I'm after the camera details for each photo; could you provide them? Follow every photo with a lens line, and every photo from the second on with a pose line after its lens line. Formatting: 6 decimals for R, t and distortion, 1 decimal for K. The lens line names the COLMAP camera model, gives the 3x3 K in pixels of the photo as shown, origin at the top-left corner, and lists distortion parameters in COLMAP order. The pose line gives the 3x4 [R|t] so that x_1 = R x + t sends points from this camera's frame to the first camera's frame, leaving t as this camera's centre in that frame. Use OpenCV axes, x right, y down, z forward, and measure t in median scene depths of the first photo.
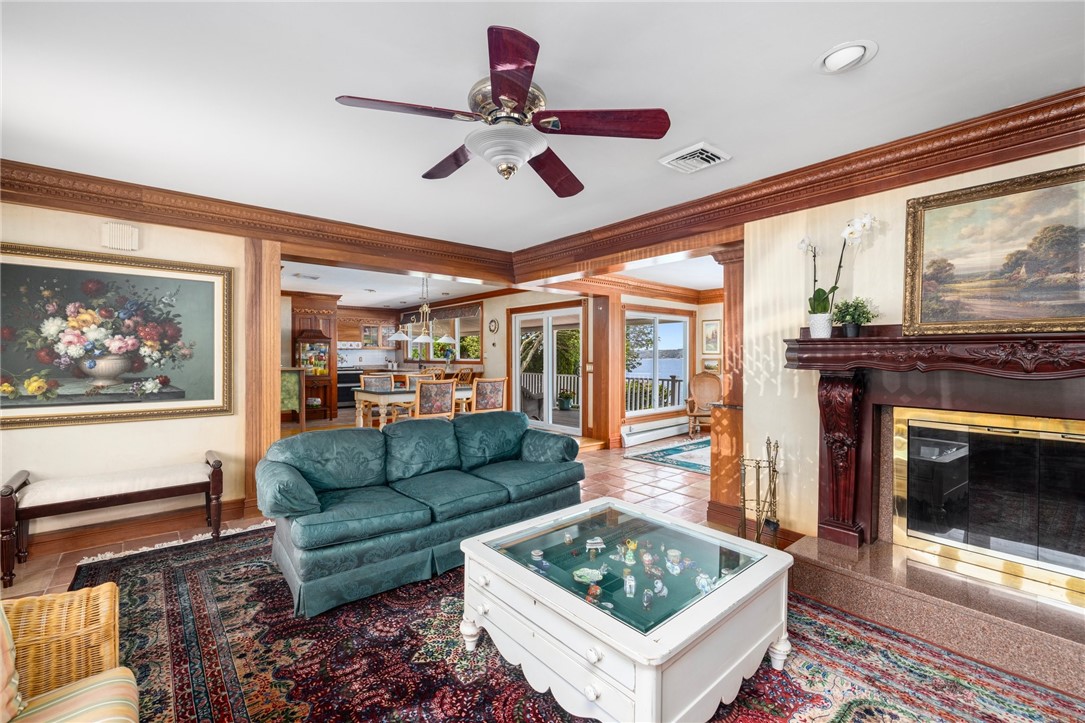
lens RADIAL K [[458.3, 0, 538.7], [0, 458.3, 355.6], [0, 0, 1]] dist [-0.000504, -0.000061]
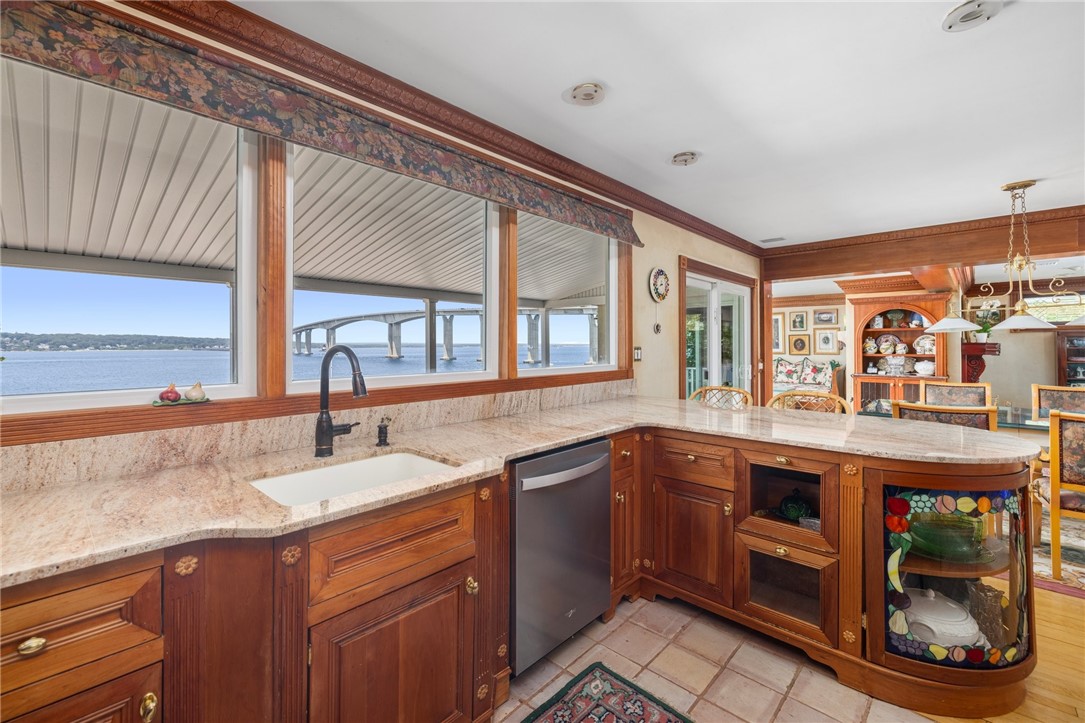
lens RADIAL K [[458.3, 0, 538.7], [0, 458.3, 355.6], [0, 0, 1]] dist [-0.000504, -0.000061]
pose [[-0.119013, -0.022809, 0.992631, -0.490159], [0.000652, 0.999734, 0.023050, -0.008135], [-0.992893, 0.003391, -0.118966, 1.113112]]
